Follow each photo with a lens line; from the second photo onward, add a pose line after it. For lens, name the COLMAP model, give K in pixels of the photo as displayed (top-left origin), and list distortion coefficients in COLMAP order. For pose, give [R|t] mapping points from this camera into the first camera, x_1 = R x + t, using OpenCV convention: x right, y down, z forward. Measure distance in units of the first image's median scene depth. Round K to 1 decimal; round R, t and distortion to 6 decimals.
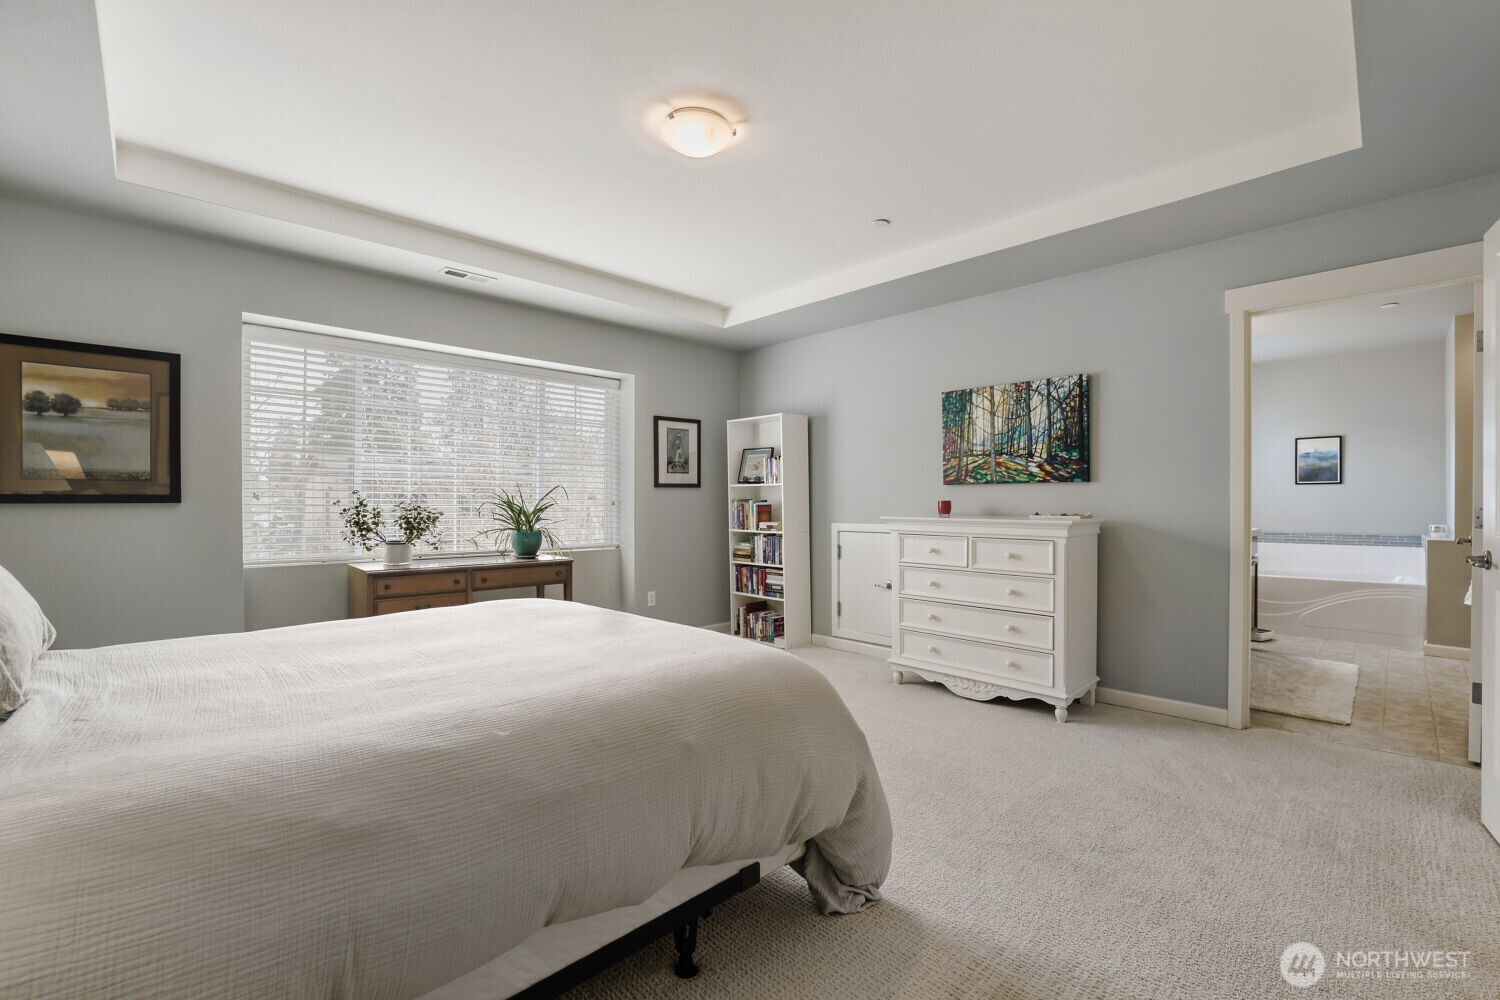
lens RADIAL K [[644.3, 0, 750.0], [0, 644.3, 500.0], [0, 0, 1]] dist [-0.001313, -0.000044]
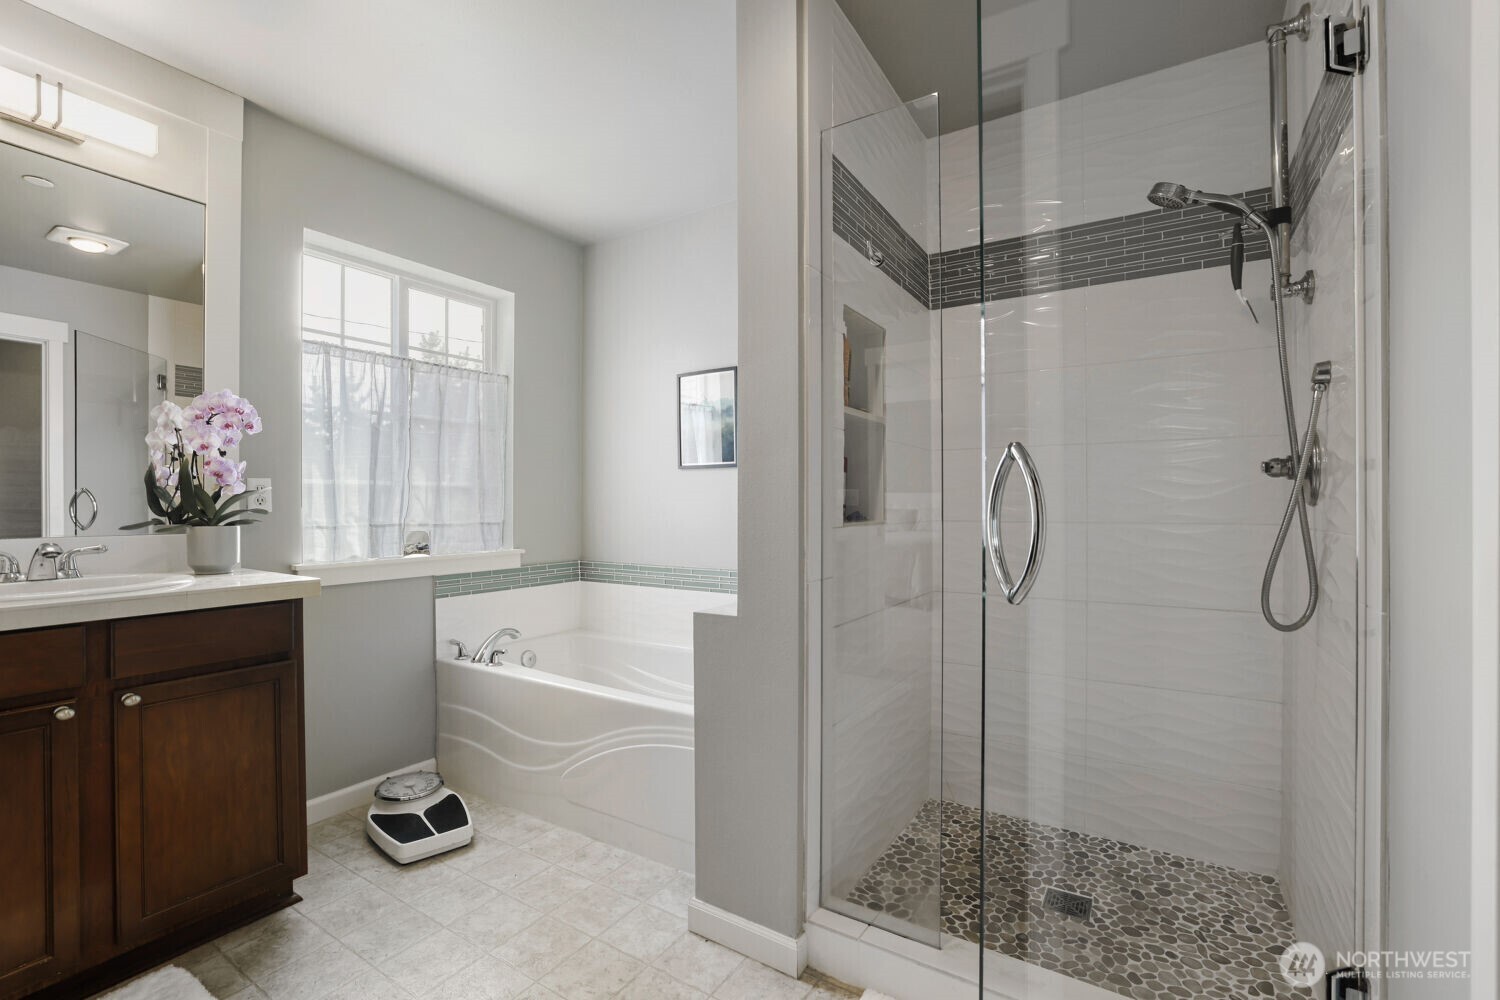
lens RADIAL K [[642.0, 0, 754.0], [0, 642.0, 502.8], [0, 0, 1]] dist [-0.055083, 0.020672]
pose [[0.974499, 0.002919, 0.224372, 0.819408], [-0.002464, 0.999994, -0.002311, 0.002746], [-0.224378, 0.001699, 0.974501, 0.530026]]
